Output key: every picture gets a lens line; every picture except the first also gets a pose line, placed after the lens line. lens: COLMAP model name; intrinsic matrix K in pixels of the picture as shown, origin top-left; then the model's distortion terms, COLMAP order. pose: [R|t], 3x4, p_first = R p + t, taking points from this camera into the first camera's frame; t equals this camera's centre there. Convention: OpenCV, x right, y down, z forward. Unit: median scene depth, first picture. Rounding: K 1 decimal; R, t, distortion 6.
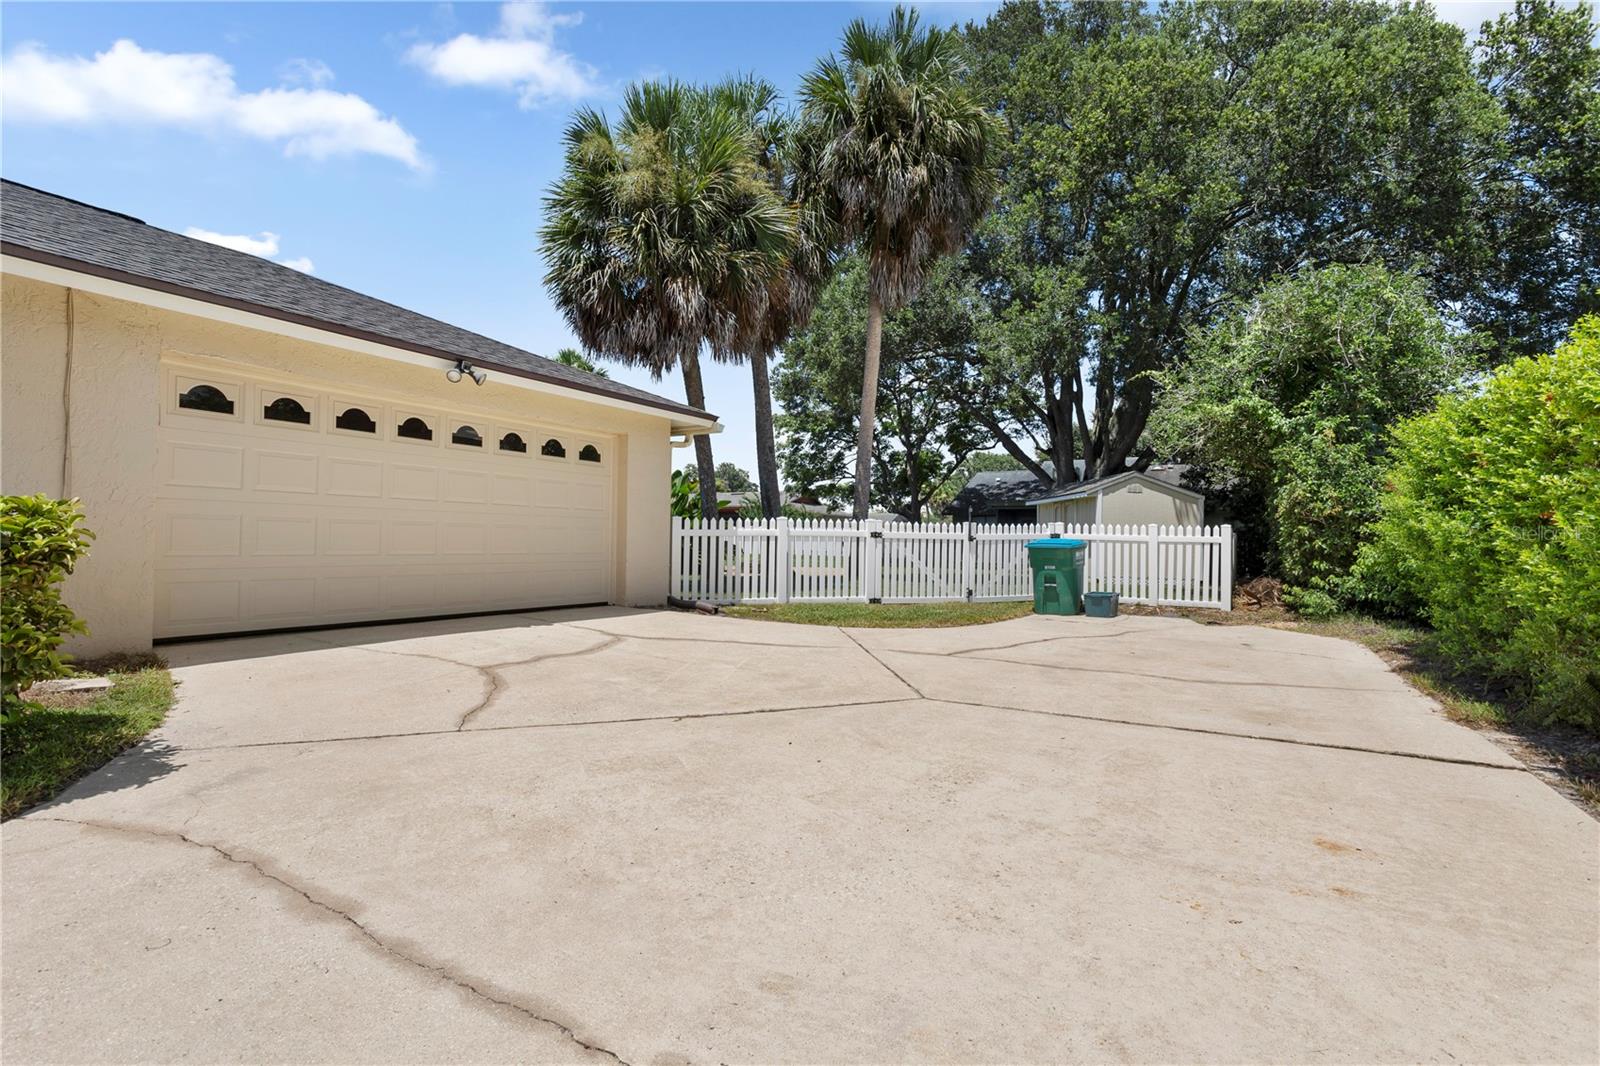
lens RADIAL K [[780.6, 0, 801.7], [0, 780.6, 530.3], [0, 0, 1]] dist [-0.048086, 0.028302]
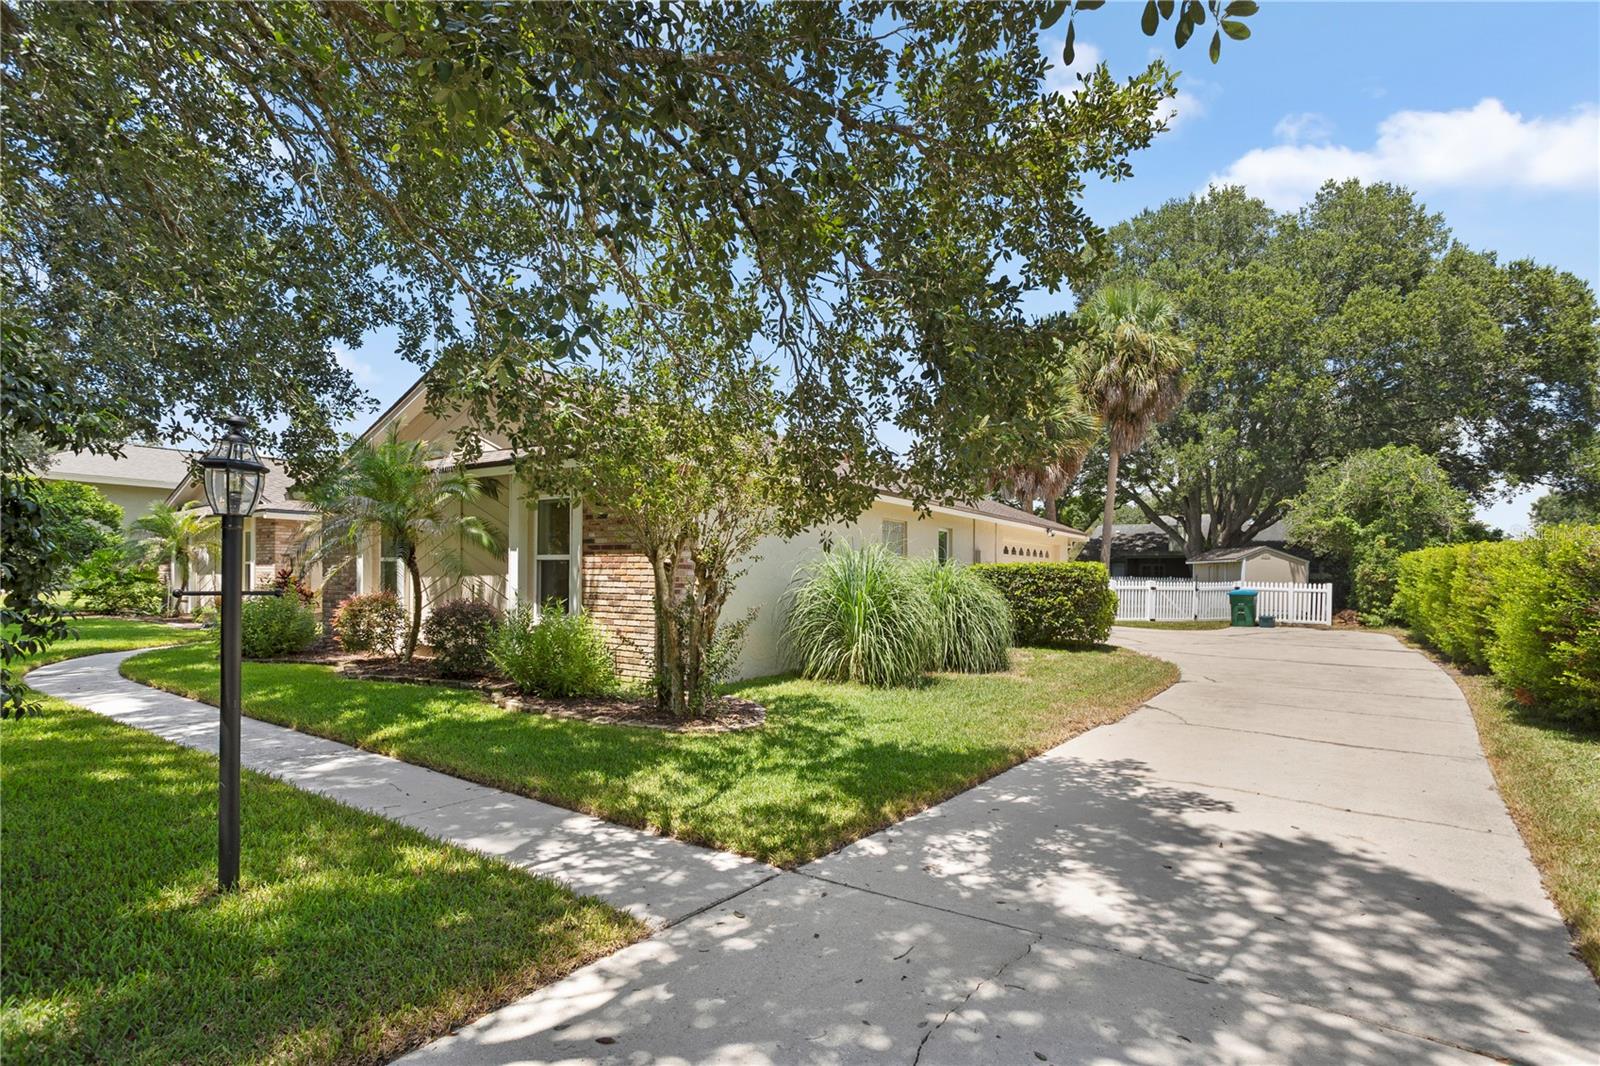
lens RADIAL K [[780.6, 0, 800.7], [0, 780.6, 590.0], [0, 0, 1]] dist [-0.048086, 0.028302]
pose [[0.997508, 0.002465, -0.070504, -0.694475], [-0.000478, 0.999602, 0.028192, -0.045848], [0.070546, -0.028088, 0.997113, -1.112782]]
